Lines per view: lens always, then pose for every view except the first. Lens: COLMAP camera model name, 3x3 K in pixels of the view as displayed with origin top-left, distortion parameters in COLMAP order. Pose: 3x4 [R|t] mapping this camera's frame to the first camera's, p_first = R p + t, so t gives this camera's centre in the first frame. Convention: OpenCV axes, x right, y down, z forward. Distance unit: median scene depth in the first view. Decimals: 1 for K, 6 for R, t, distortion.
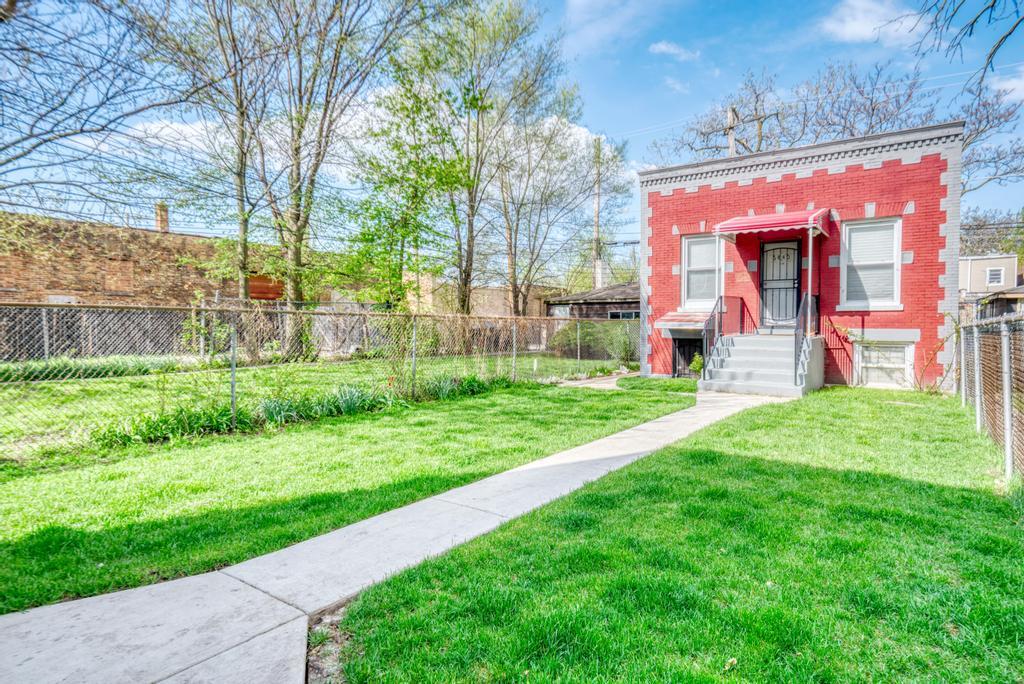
lens RADIAL K [[574.6, 0, 510.3], [0, 574.6, 328.9], [0, 0, 1]] dist [0.001739, 0.000300]
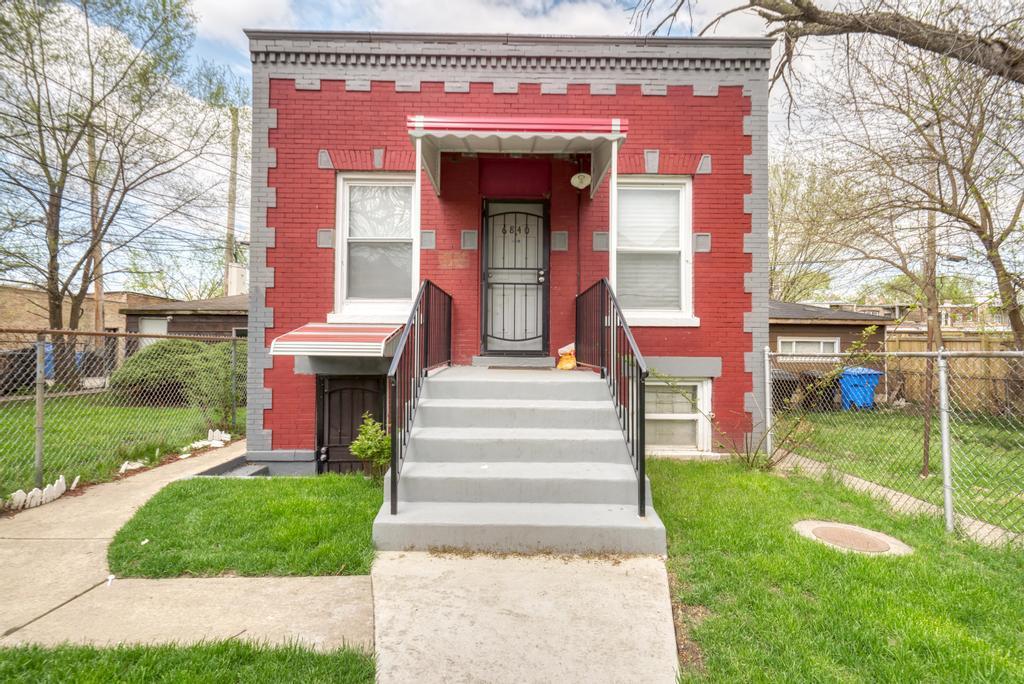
lens RADIAL K [[478.3, 0, 512.0], [0, 478.3, 342.0], [0, 0, 1]] dist [0.003028, 0.000609]
pose [[0.809825, 0.012529, 0.586538, 0.194836], [-0.001579, 0.999815, -0.019177, -0.005042], [-0.586670, 0.014604, 0.809694, 0.626408]]
